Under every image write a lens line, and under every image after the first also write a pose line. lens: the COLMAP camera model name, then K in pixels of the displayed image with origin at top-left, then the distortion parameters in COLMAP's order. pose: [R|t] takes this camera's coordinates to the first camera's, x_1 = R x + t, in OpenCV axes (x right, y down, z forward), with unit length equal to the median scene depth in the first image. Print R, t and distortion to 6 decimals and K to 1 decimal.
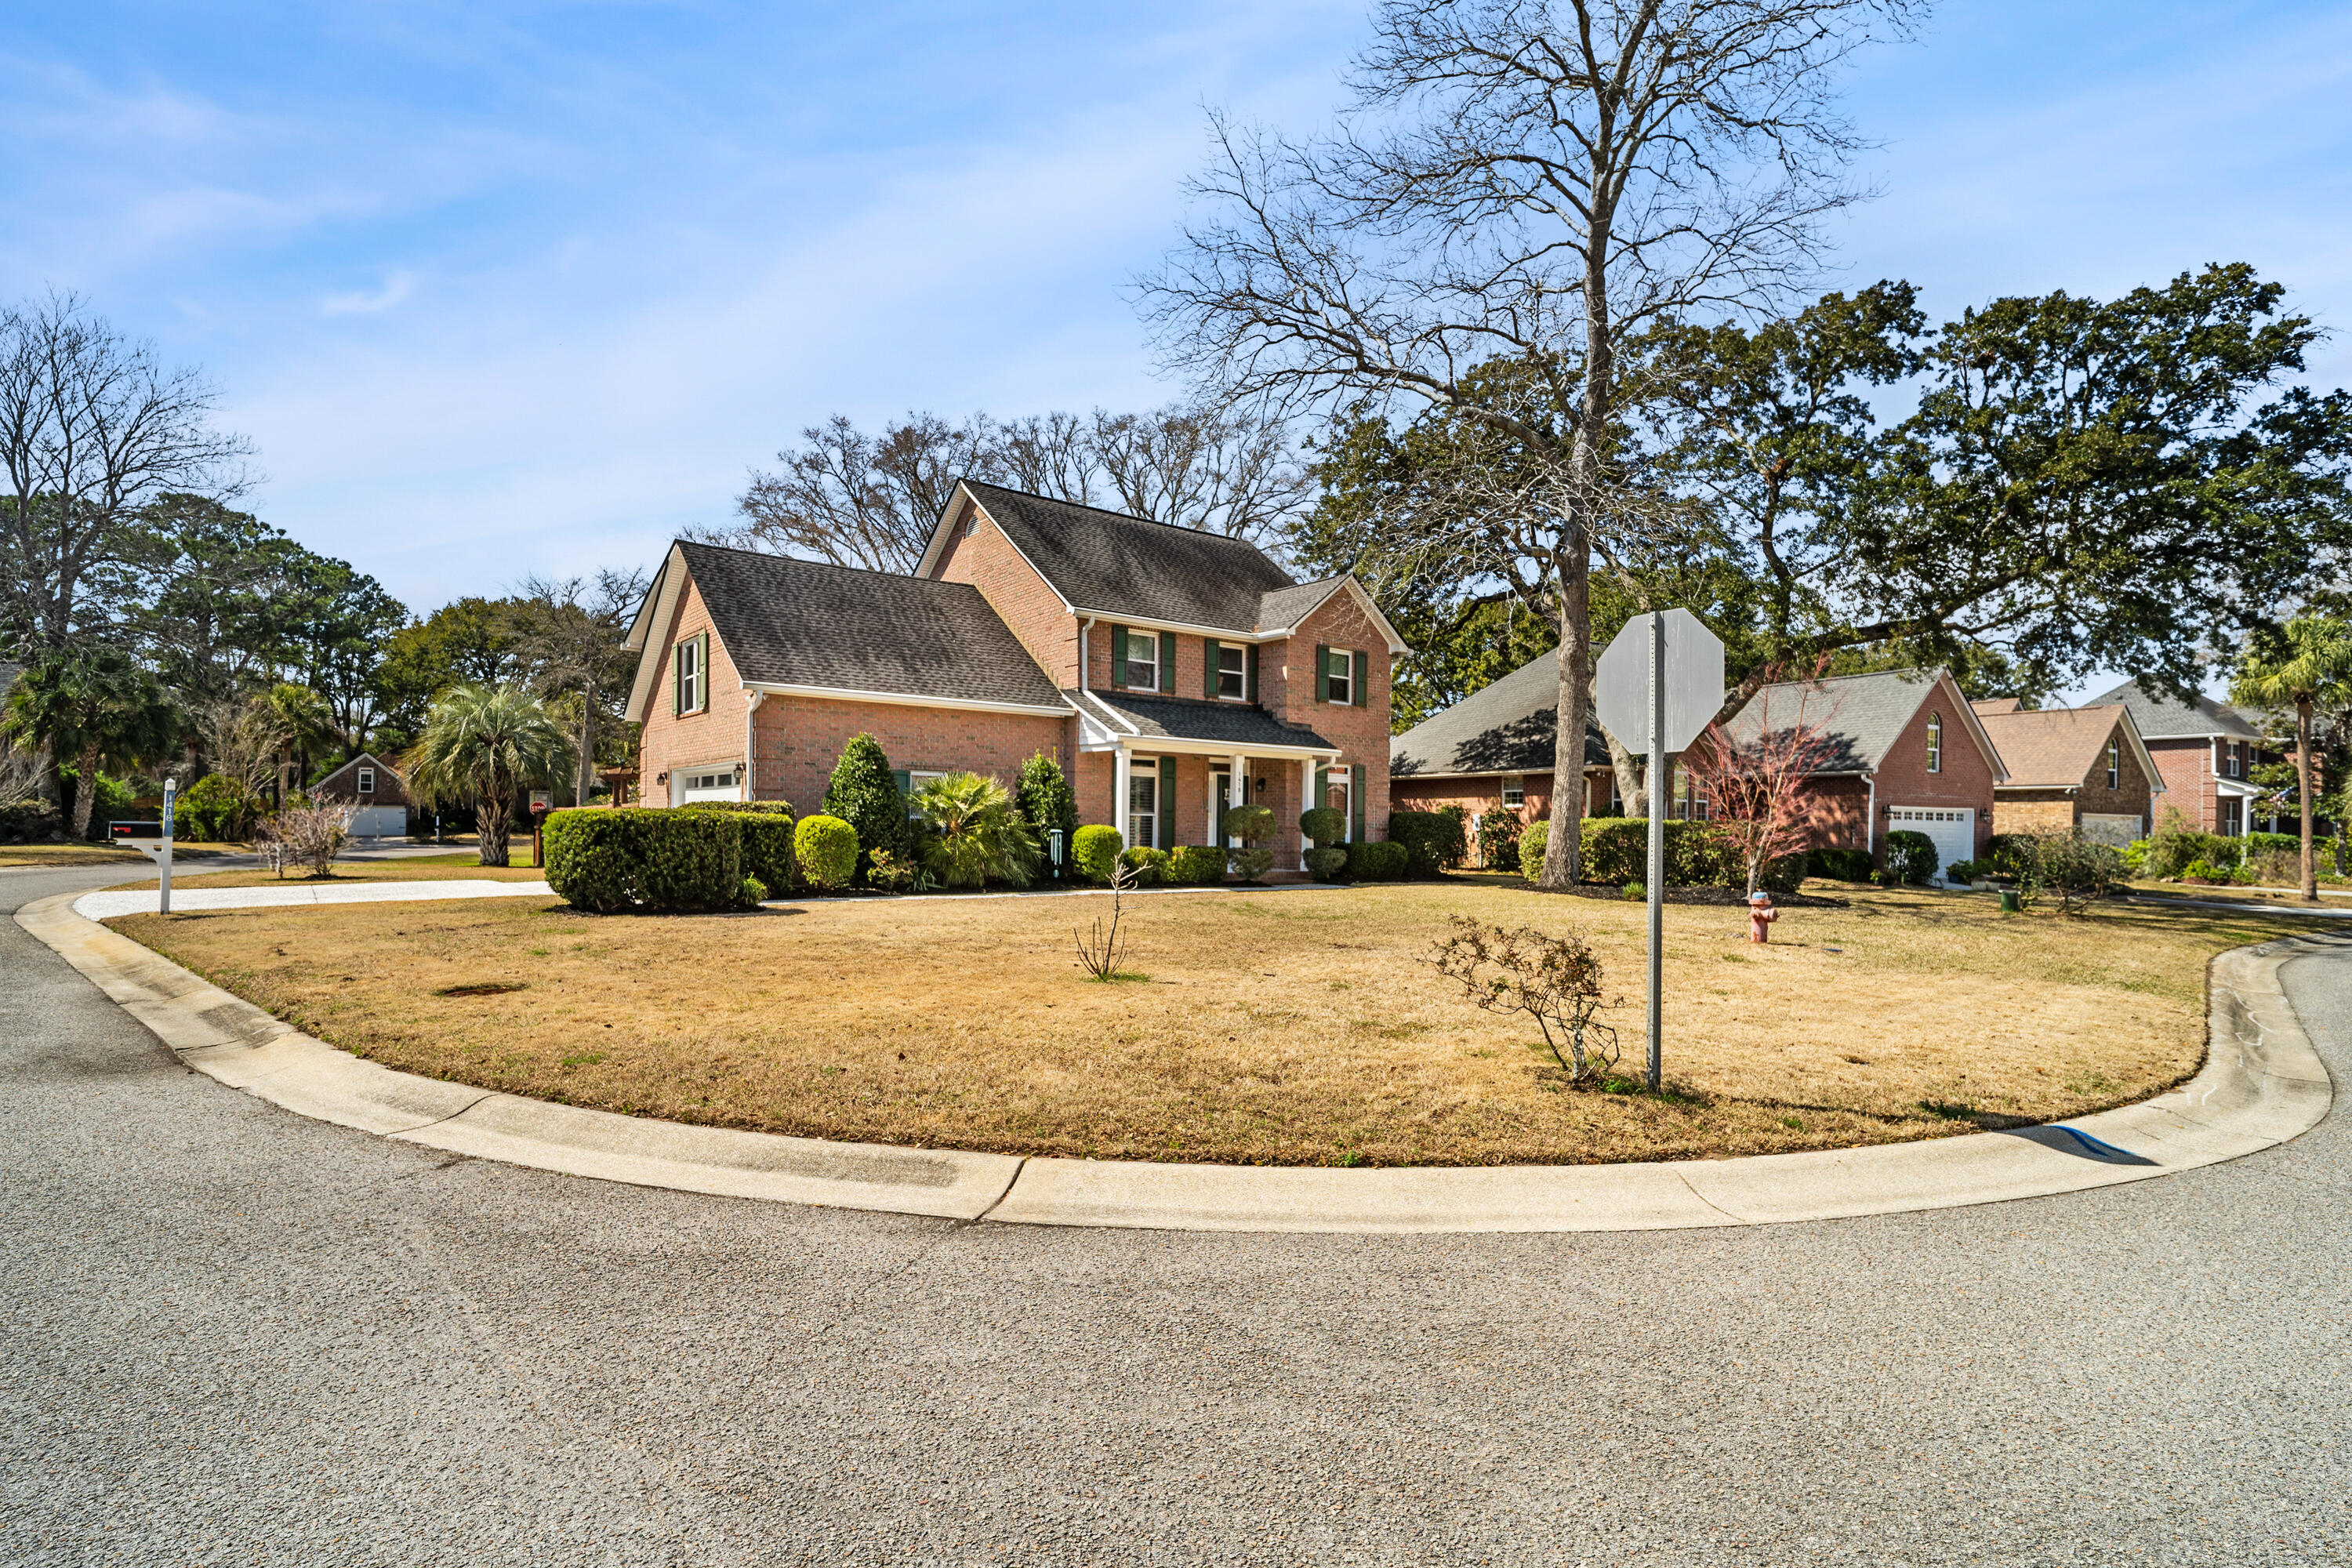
lens RADIAL K [[1129.8, 0, 1175.8], [0, 1129.8, 798.4], [0, 0, 1]] dist [-0.018743, 0.007523]
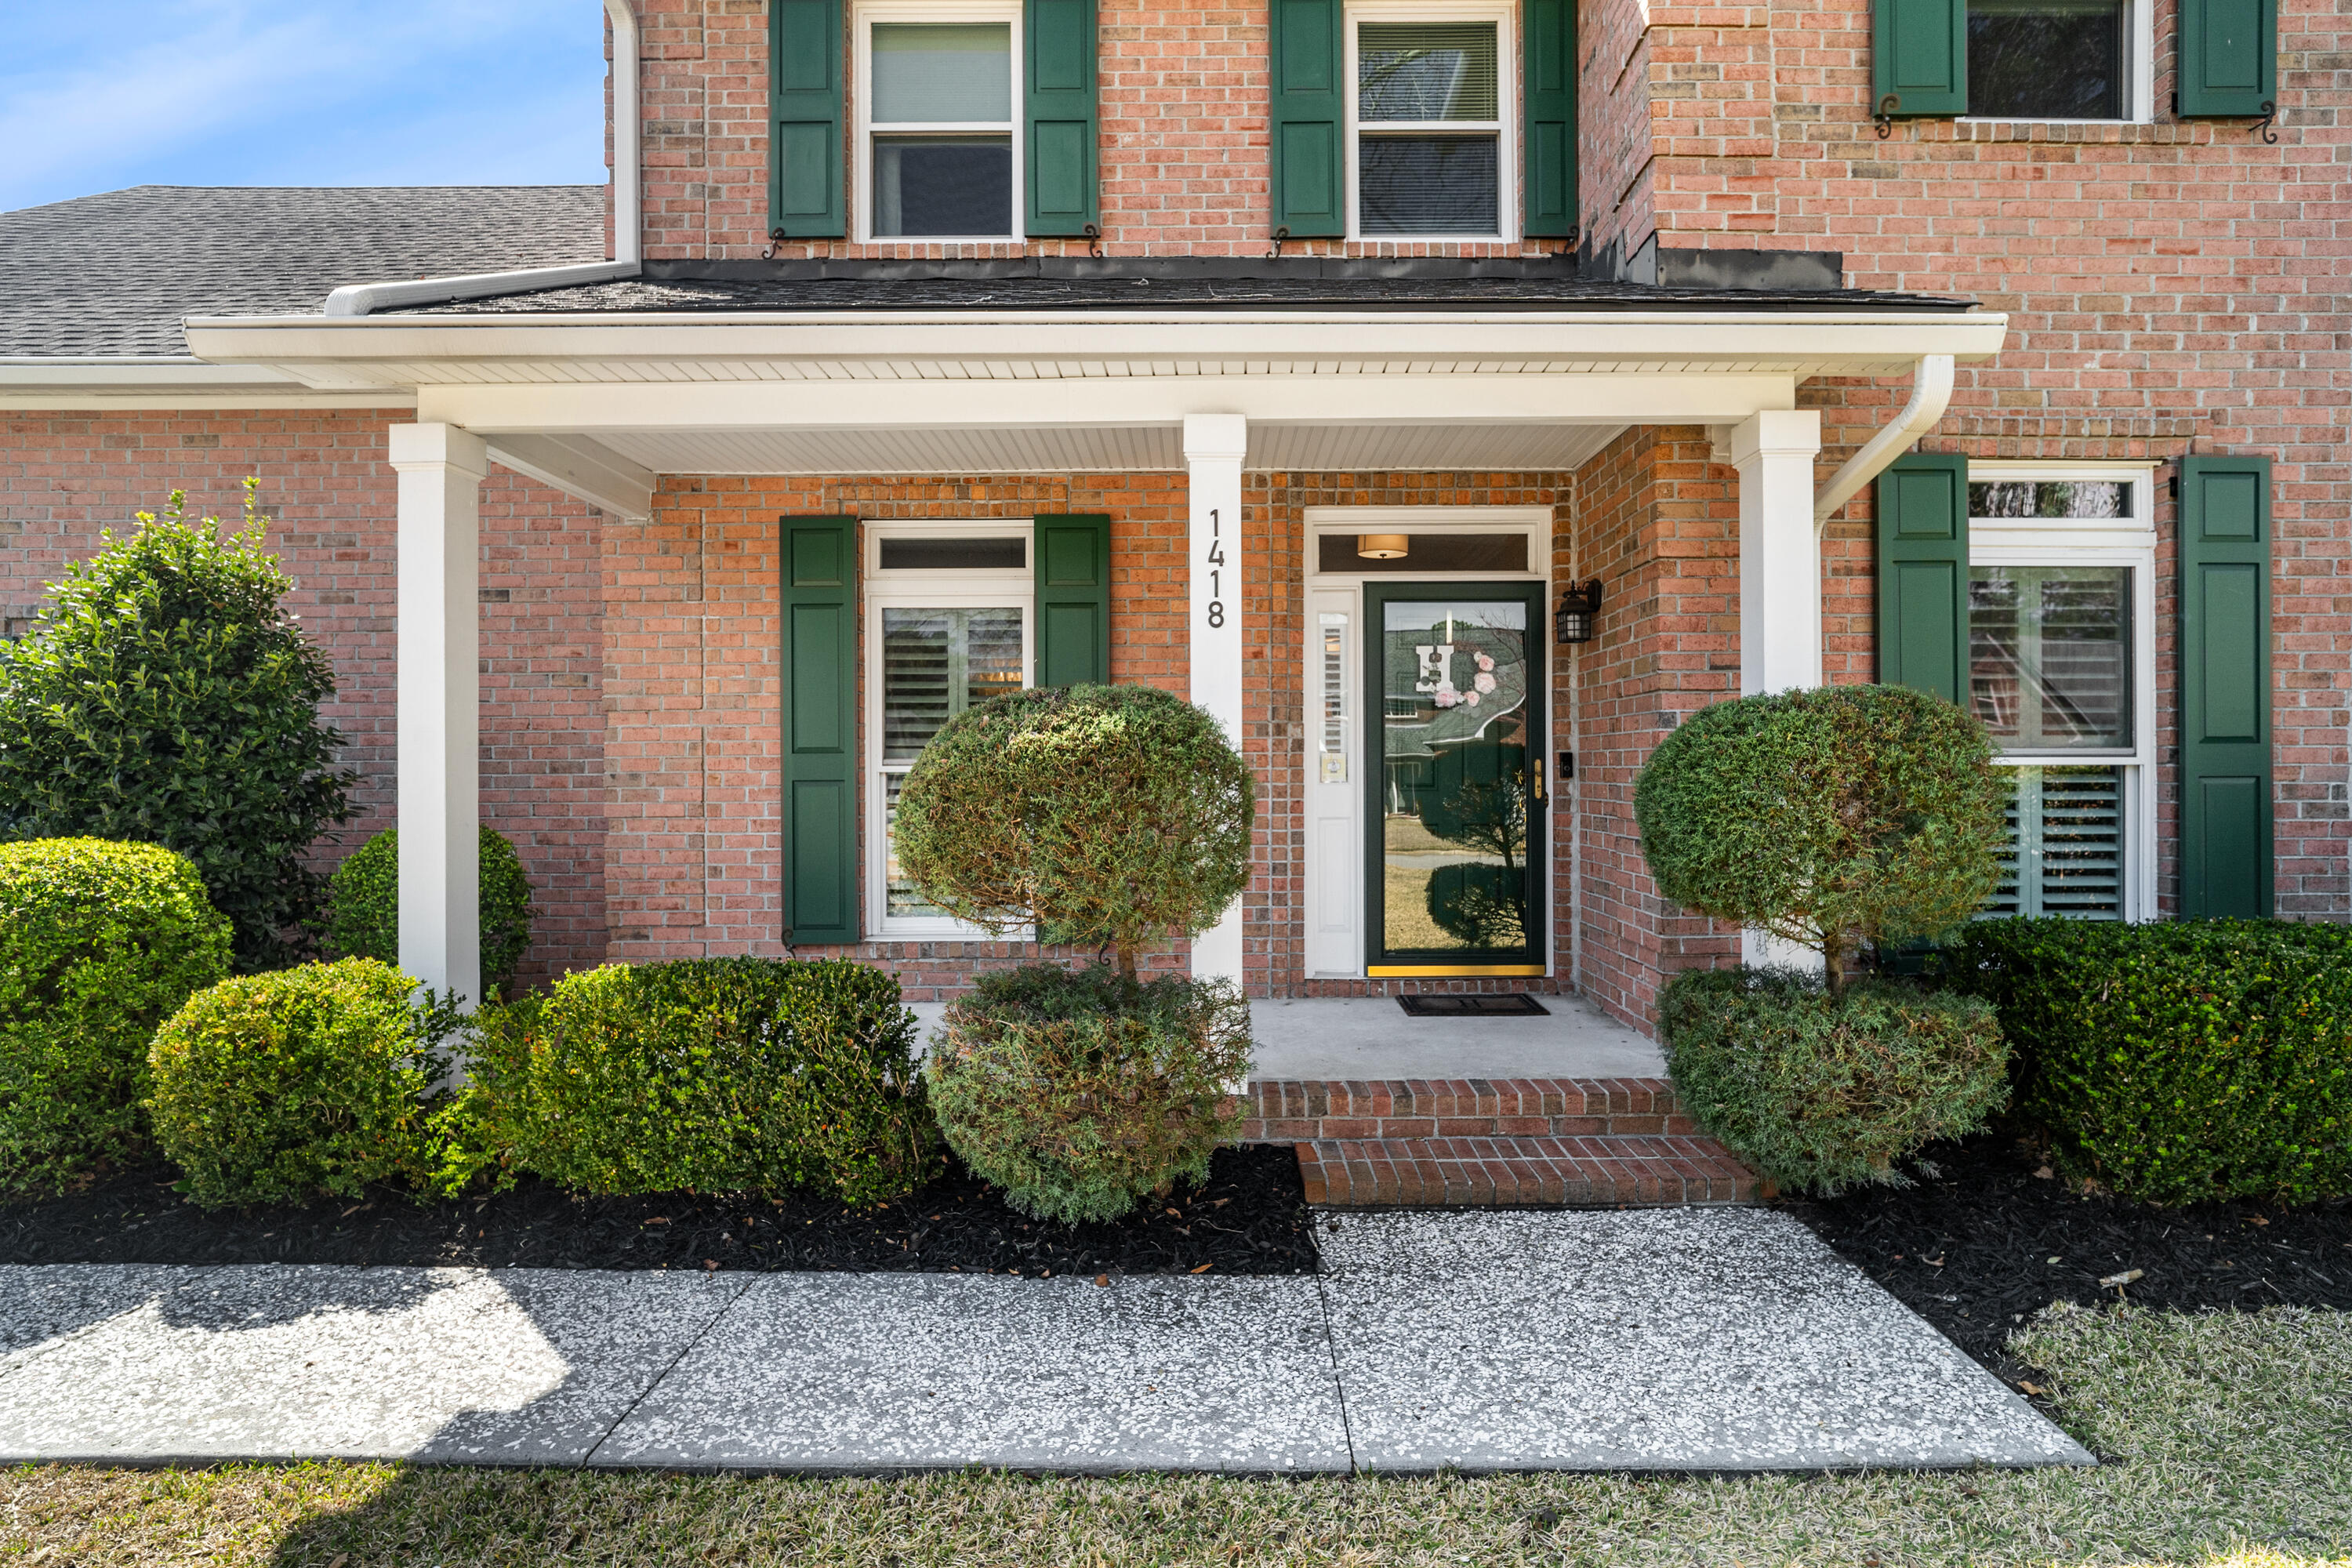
lens RADIAL K [[1129.8, 0, 1177.6], [0, 1129.8, 772.6], [0, 0, 1]] dist [-0.018743, 0.007523]
pose [[0.794472, -0.011963, -0.607182, 0.150126], [0.032590, 0.999205, 0.022956, 0.011516], [0.606425, -0.038026, 0.794231, 0.824297]]
